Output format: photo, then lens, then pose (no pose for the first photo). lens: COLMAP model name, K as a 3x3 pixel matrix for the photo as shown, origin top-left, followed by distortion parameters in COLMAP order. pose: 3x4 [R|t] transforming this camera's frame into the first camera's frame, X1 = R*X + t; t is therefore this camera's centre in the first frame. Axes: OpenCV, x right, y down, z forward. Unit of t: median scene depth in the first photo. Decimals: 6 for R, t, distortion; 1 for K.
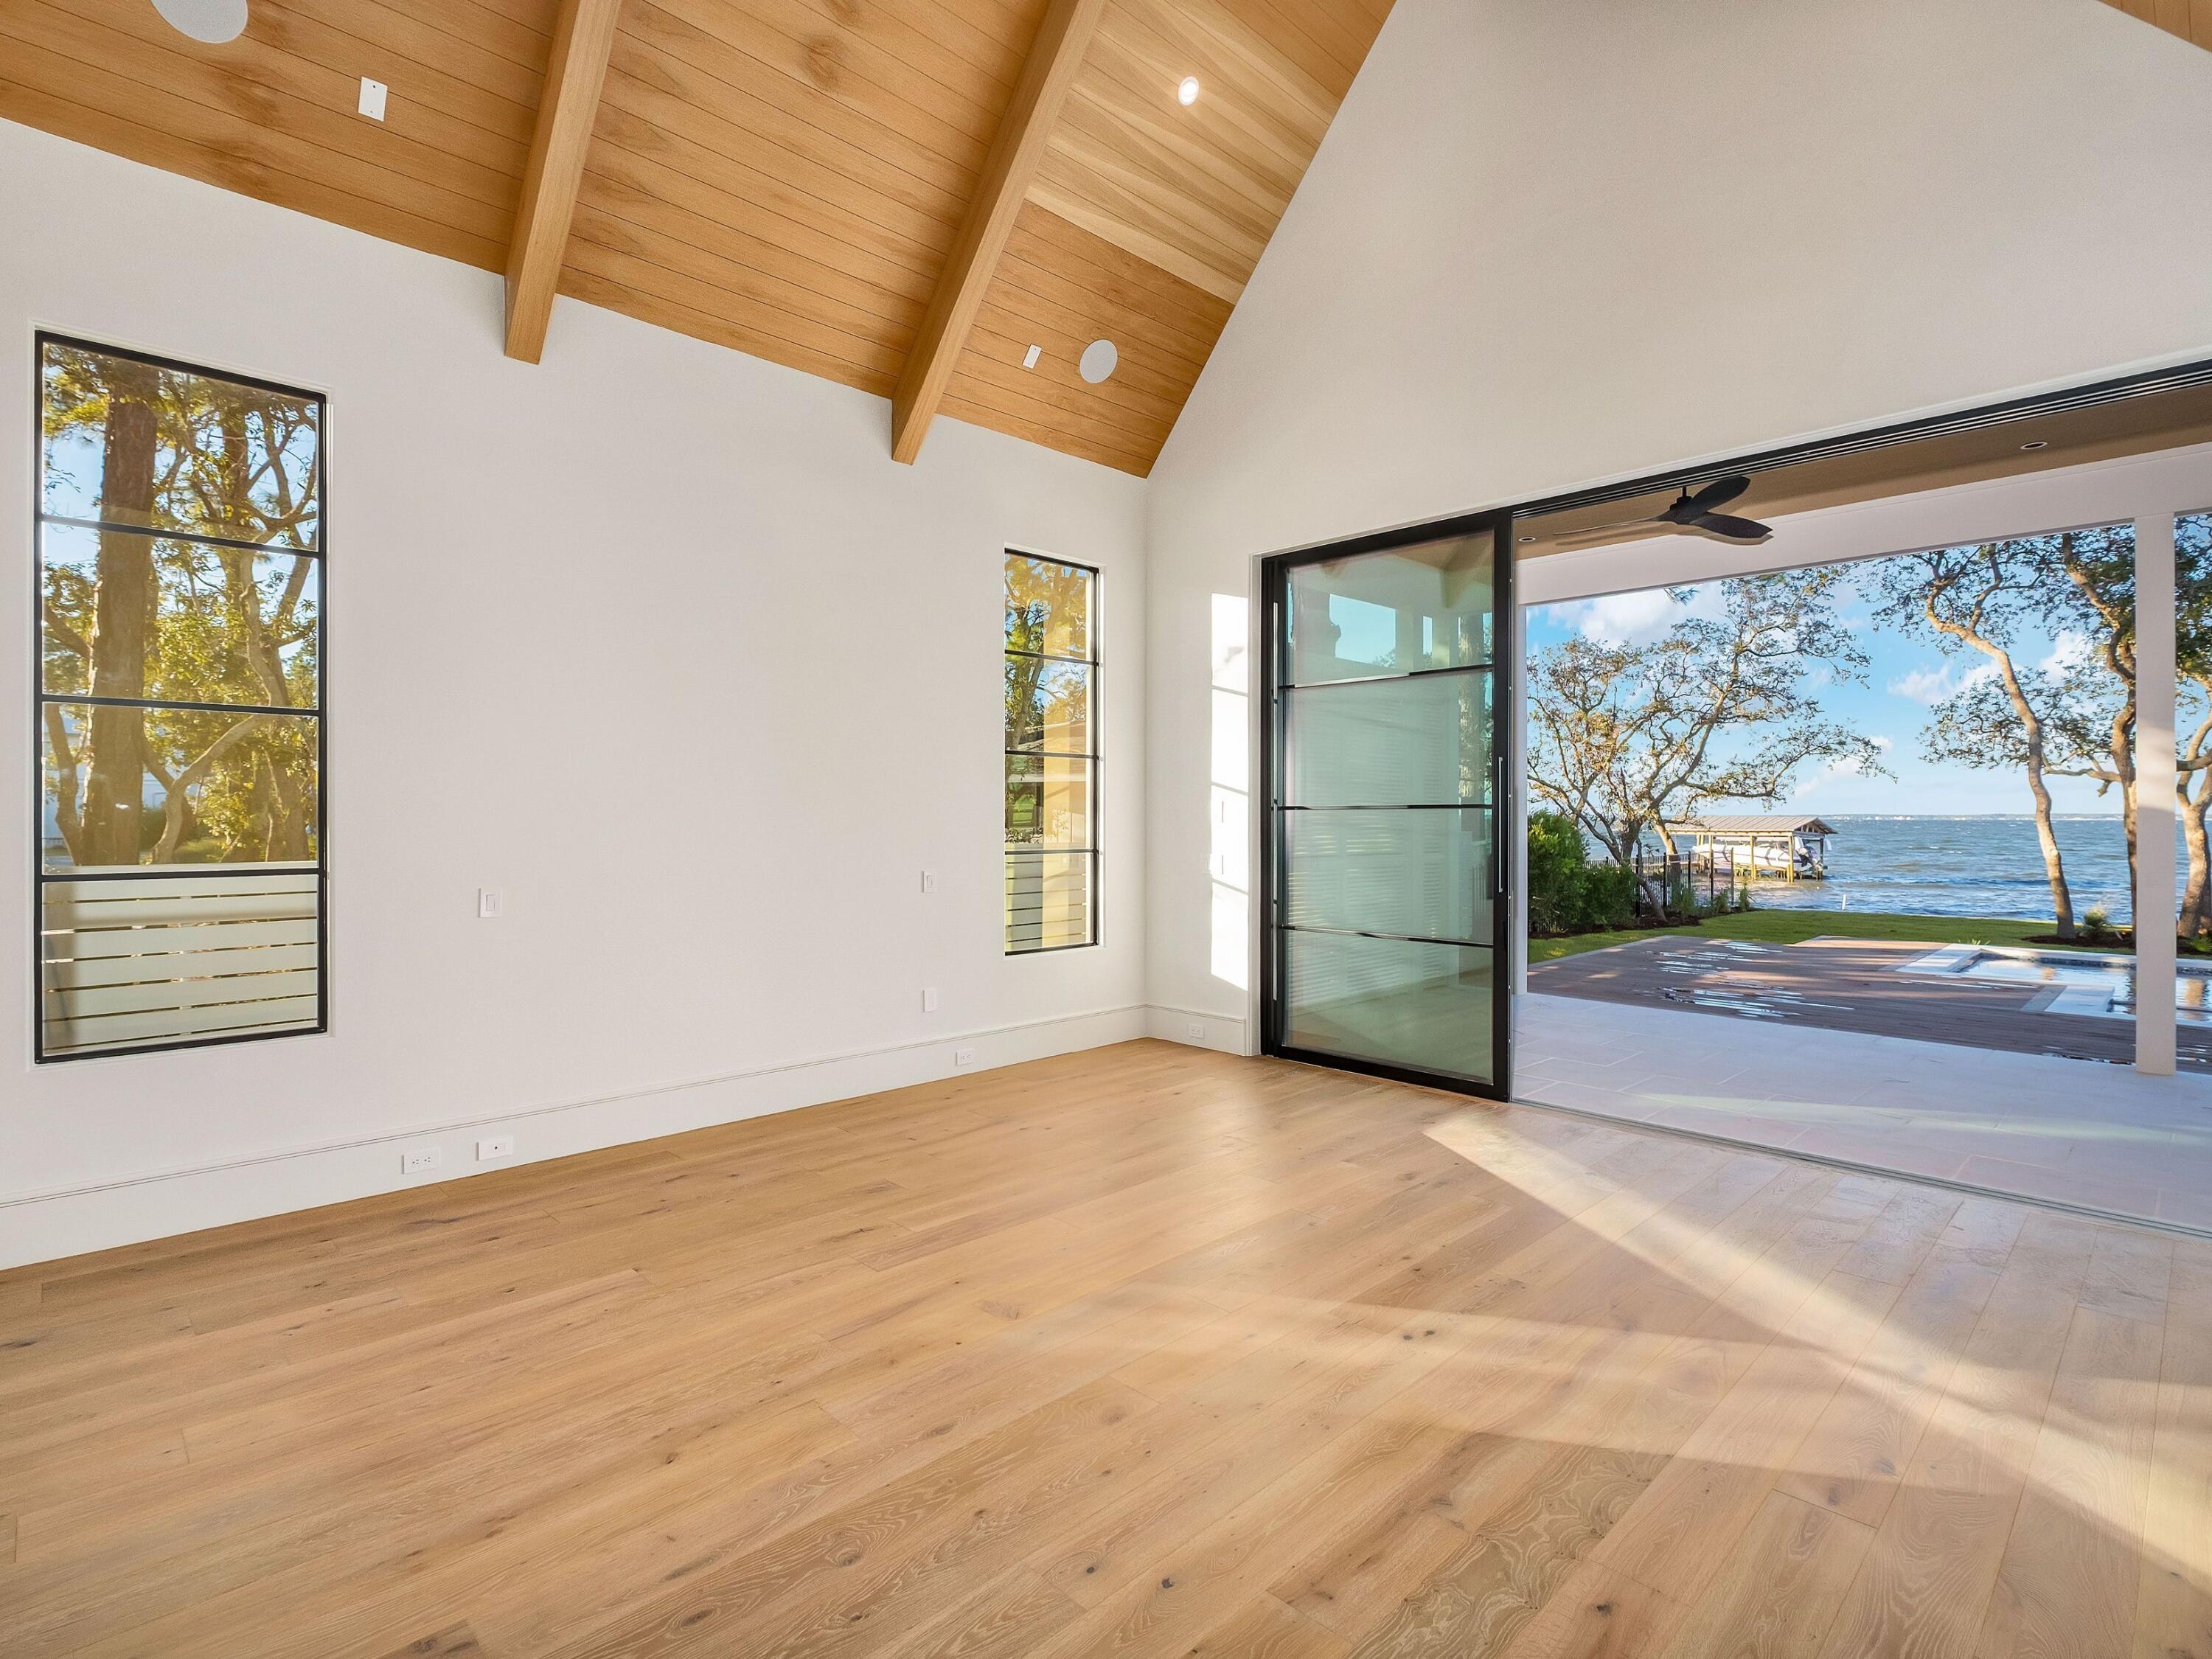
lens RADIAL K [[1087.8, 0, 1136.8], [0, 1087.8, 825.2], [0, 0, 1]] dist [-0.001529, -0.000858]
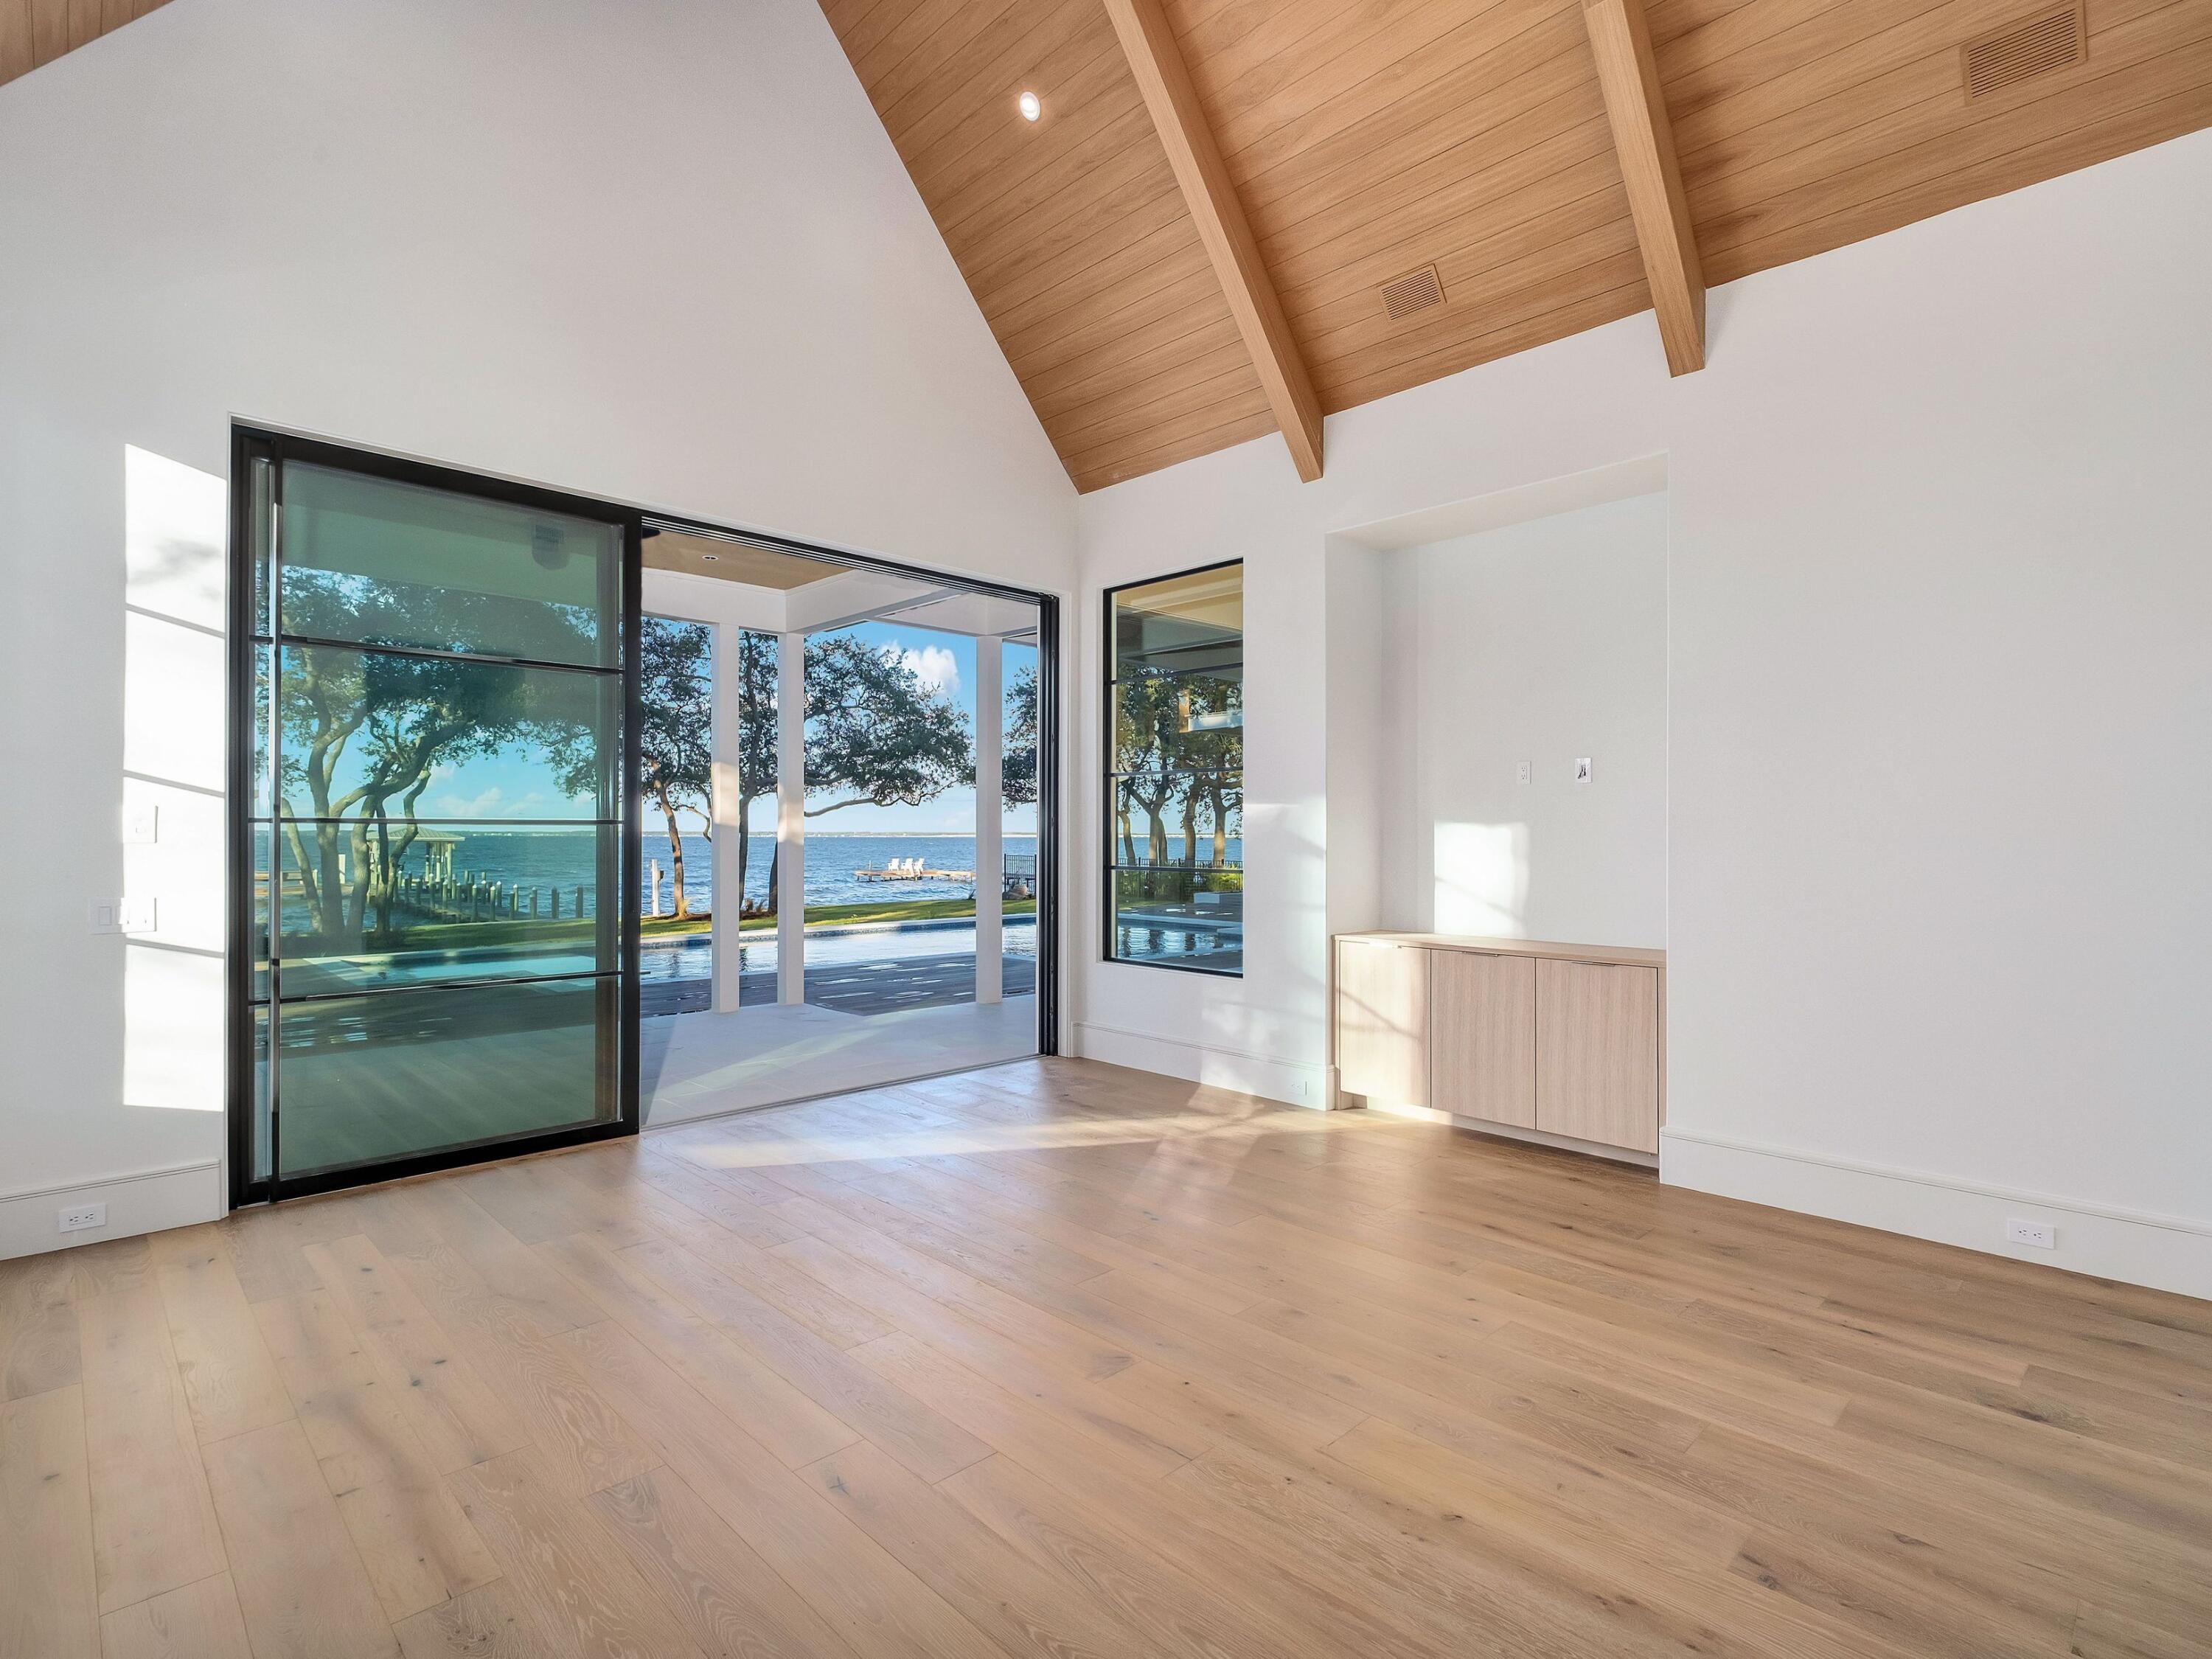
lens RADIAL K [[1087.8, 0, 1136.8], [0, 1087.8, 825.2], [0, 0, 1]] dist [-0.001529, -0.000858]
pose [[0.000132, 0.008676, 0.999962, -0.724348], [0.006635, 0.999940, -0.008677, -0.003910], [-0.999978, 0.006636, 0.000075, 0.670805]]
